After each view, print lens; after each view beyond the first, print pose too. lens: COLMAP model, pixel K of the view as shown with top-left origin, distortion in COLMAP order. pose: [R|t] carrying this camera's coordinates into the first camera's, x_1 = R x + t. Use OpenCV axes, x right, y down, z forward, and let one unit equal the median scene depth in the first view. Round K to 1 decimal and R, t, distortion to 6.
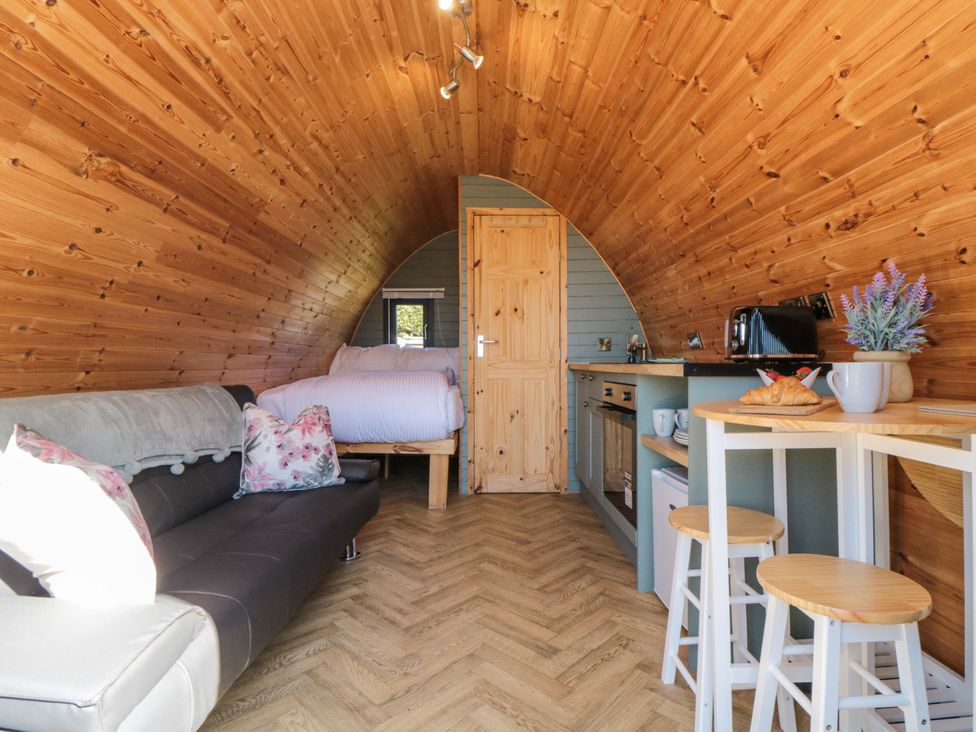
lens RADIAL K [[511.1, 0, 507.6], [0, 511.1, 358.4], [0, 0, 1]] dist [0.009123, -0.017460]
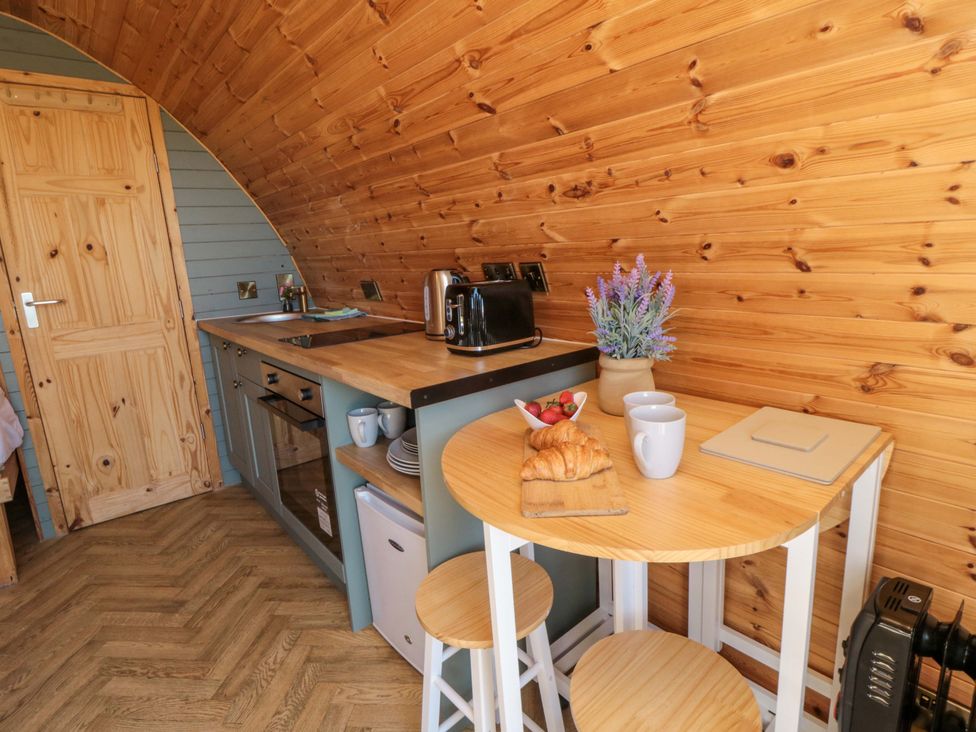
lens RADIAL K [[511.1, 0, 507.6], [0, 511.1, 358.4], [0, 0, 1]] dist [0.009123, -0.017460]
pose [[0.778666, -0.161054, 0.606416, 0.023293], [0.038645, 0.976970, 0.209846, -0.121885], [-0.626247, -0.139965, 0.766958, 0.275708]]
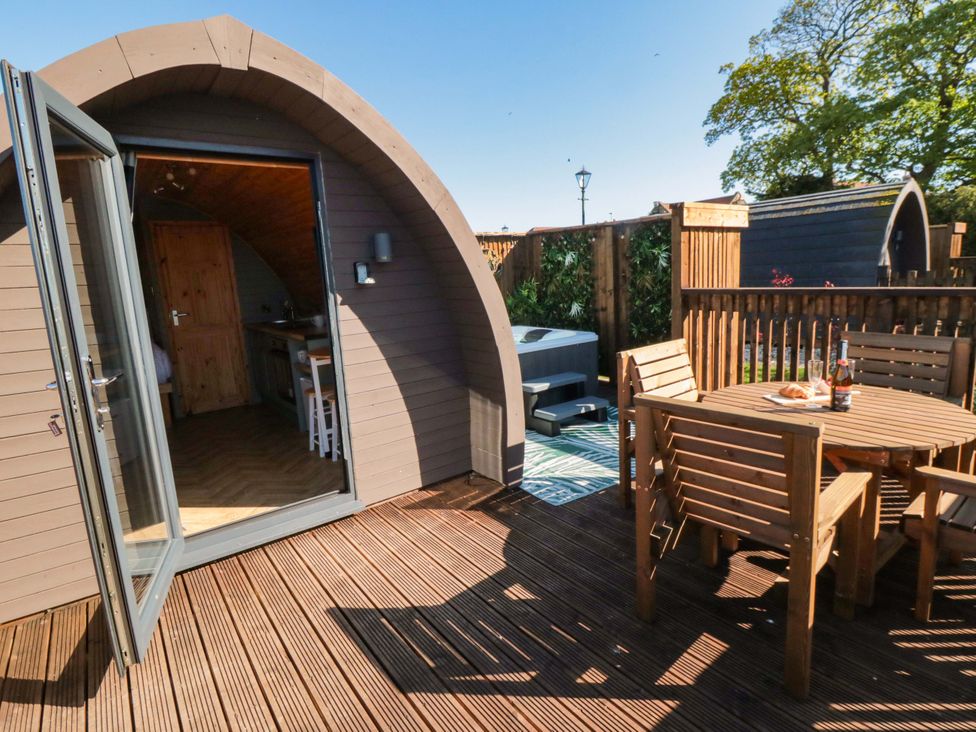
lens RADIAL K [[511.1, 0, 507.6], [0, 511.1, 358.4], [0, 0, 1]] dist [0.009123, -0.017460]
pose [[0.803489, -0.144285, 0.577571, -0.250680], [0.049243, 0.982968, 0.177054, -0.203778], [-0.593280, -0.113820, 0.796909, -1.228981]]
